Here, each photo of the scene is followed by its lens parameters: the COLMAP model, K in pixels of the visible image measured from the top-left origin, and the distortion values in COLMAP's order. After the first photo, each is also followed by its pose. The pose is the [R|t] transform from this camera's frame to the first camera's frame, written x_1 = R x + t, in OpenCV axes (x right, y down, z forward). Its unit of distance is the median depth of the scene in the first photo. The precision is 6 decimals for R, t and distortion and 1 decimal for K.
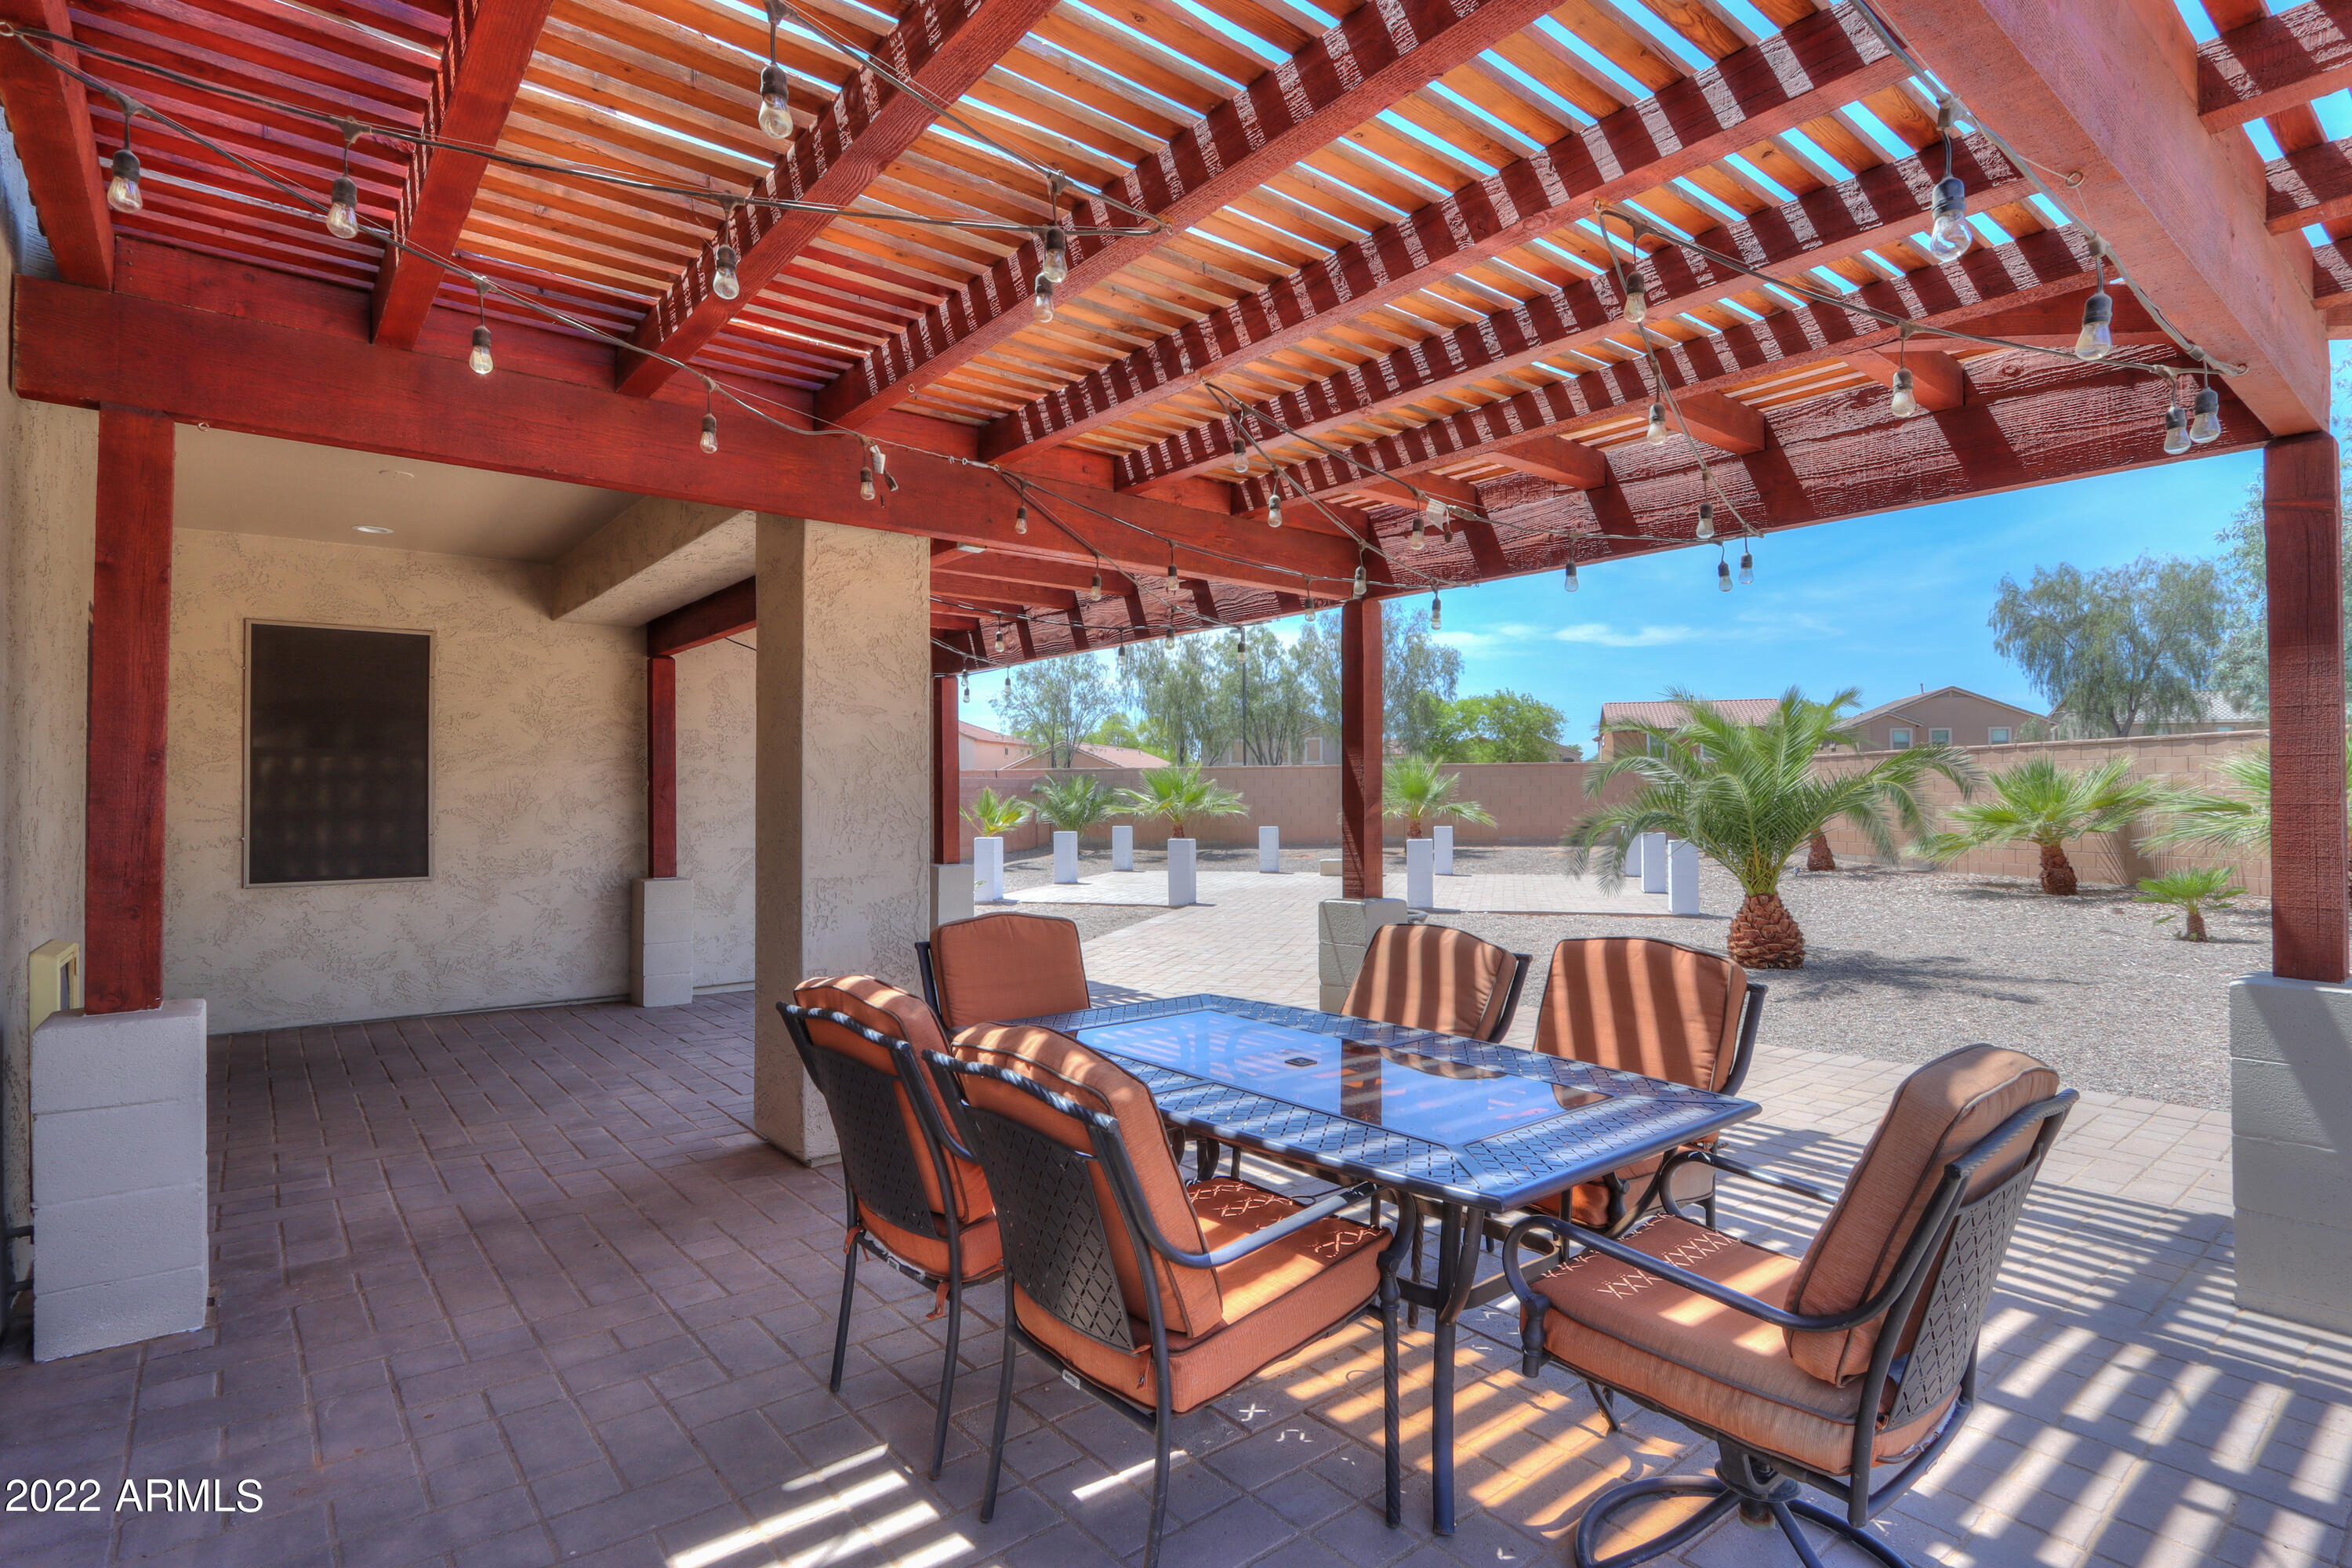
lens RADIAL K [[1145.4, 0, 1174.2], [0, 1145.4, 774.0], [0, 0, 1]] dist [-0.000159, -0.000158]
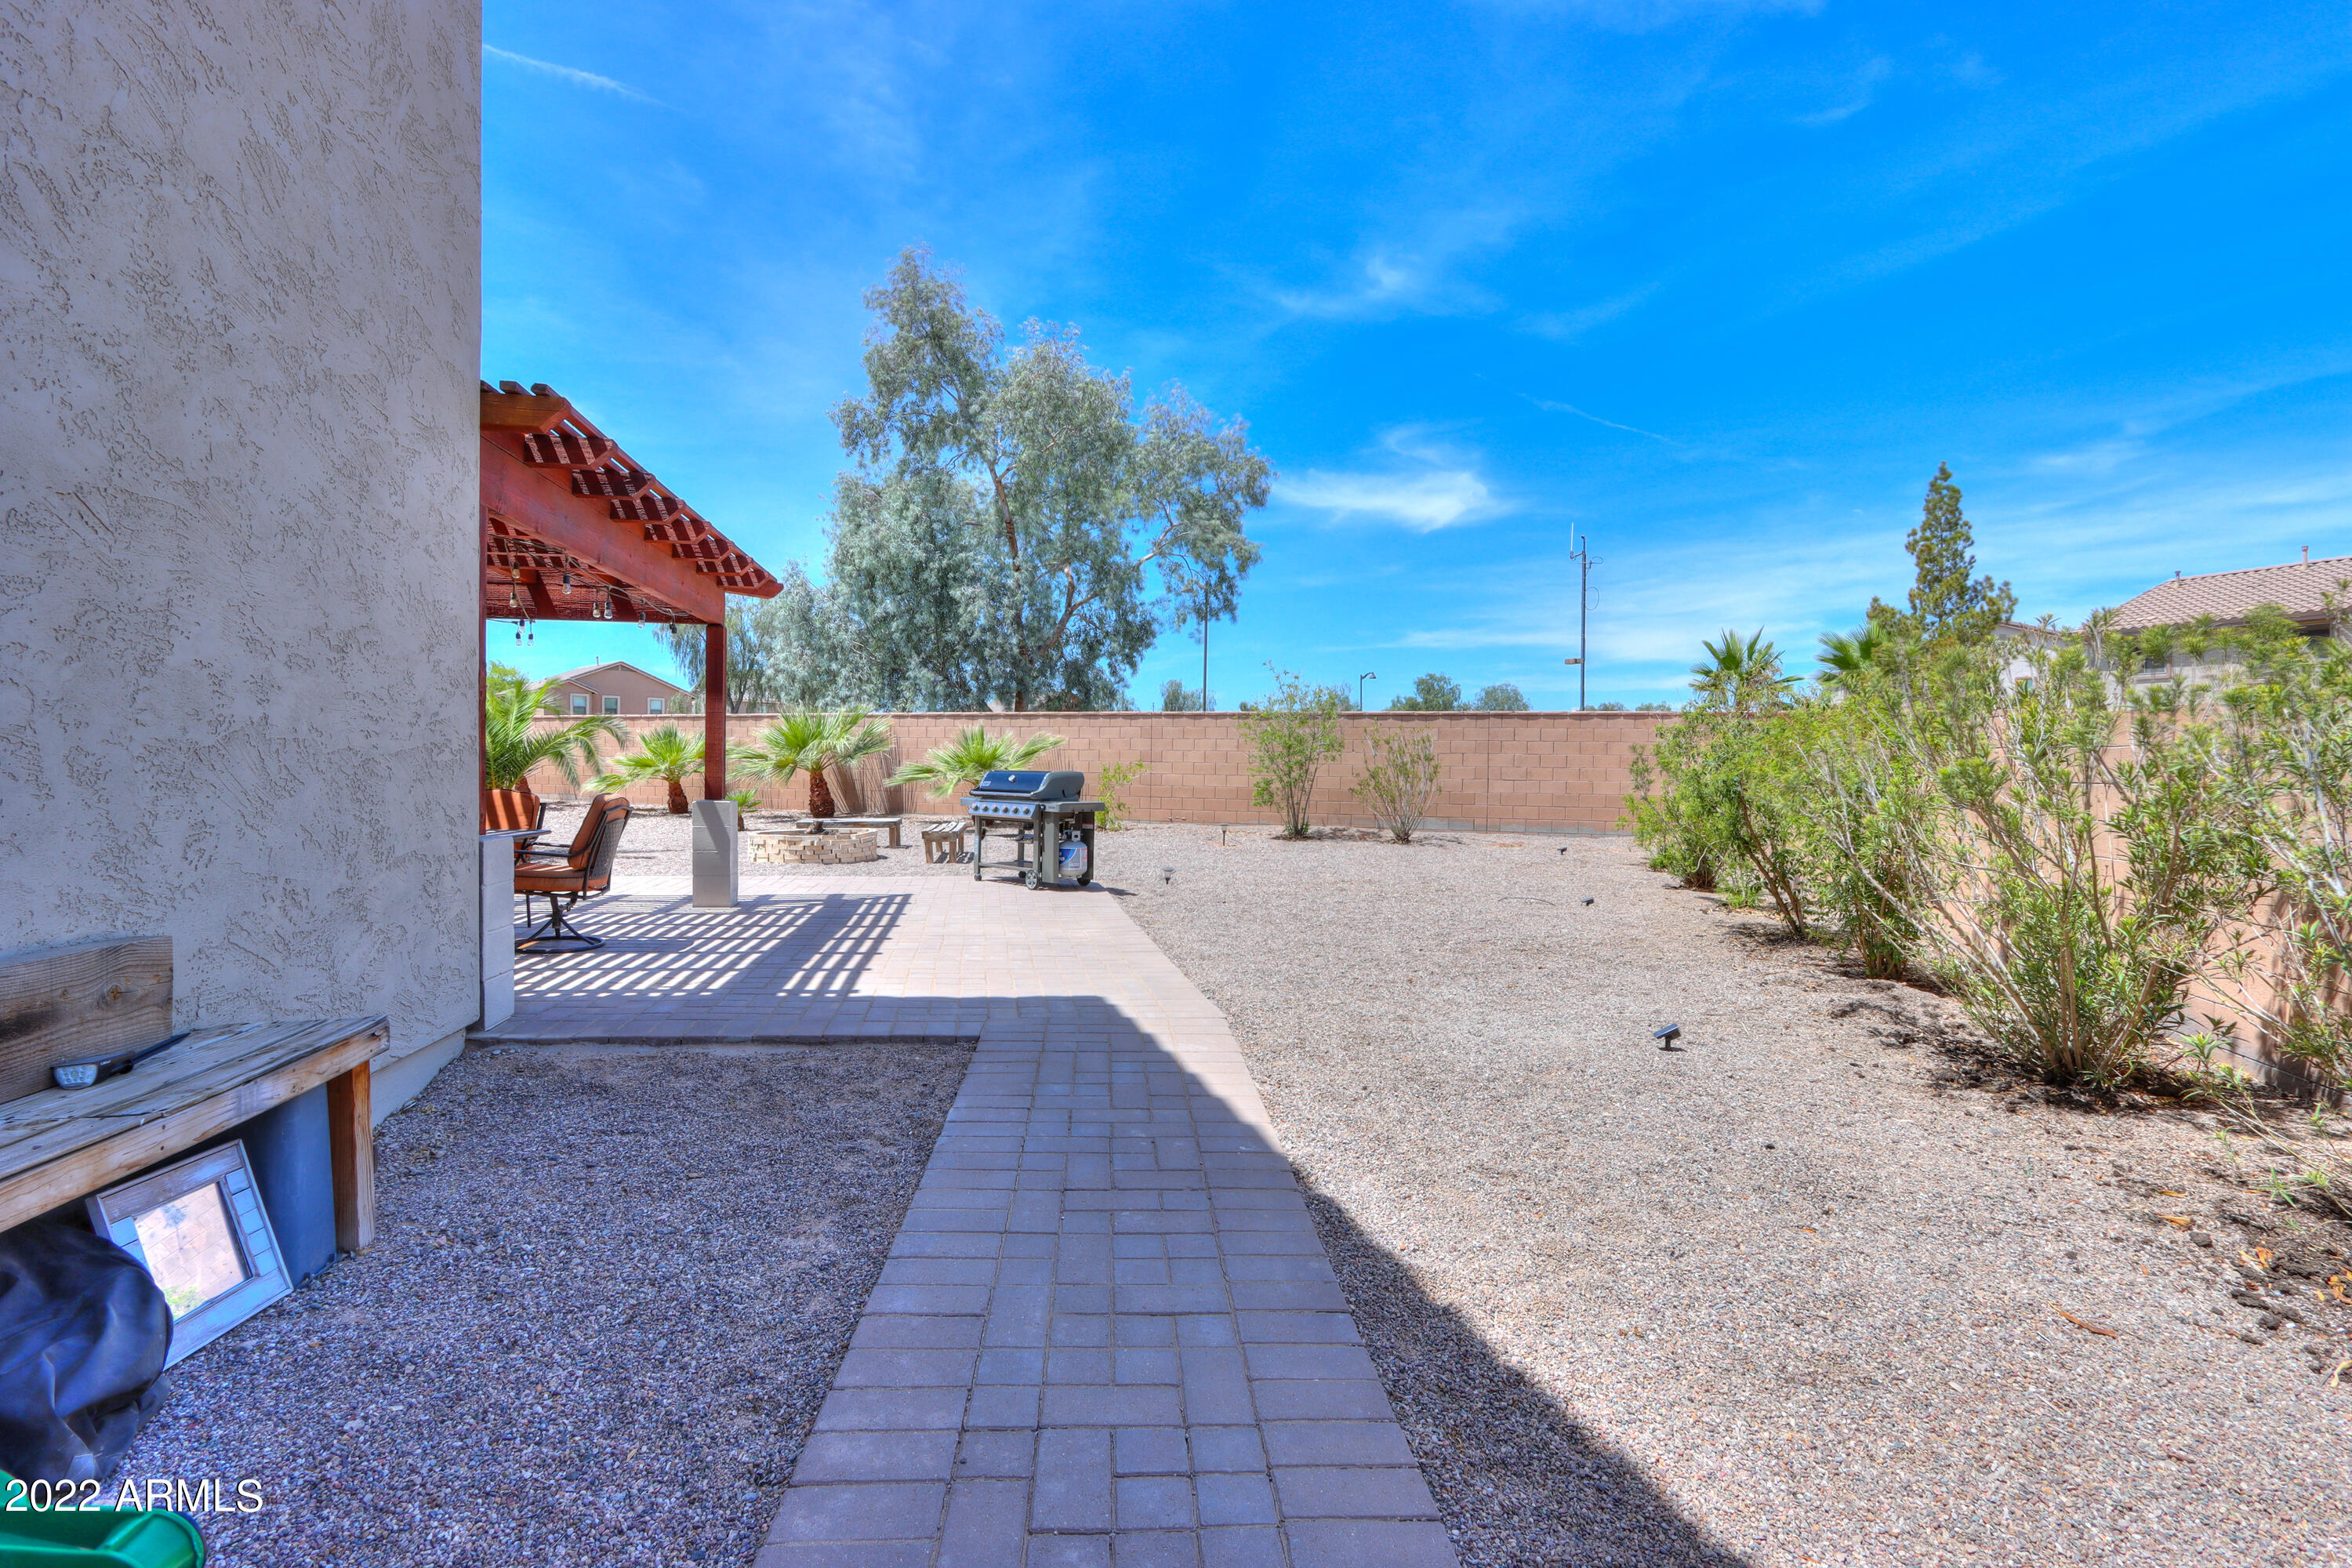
lens RADIAL K [[1145.4, 0, 1174.2], [0, 1145.4, 774.0], [0, 0, 1]] dist [-0.000159, -0.000158]
pose [[0.500168, 0.000758, 0.865928, -0.284413], [-0.032311, 0.999320, 0.017788, 0.003016], [-0.865325, -0.036876, 0.499852, -0.431050]]
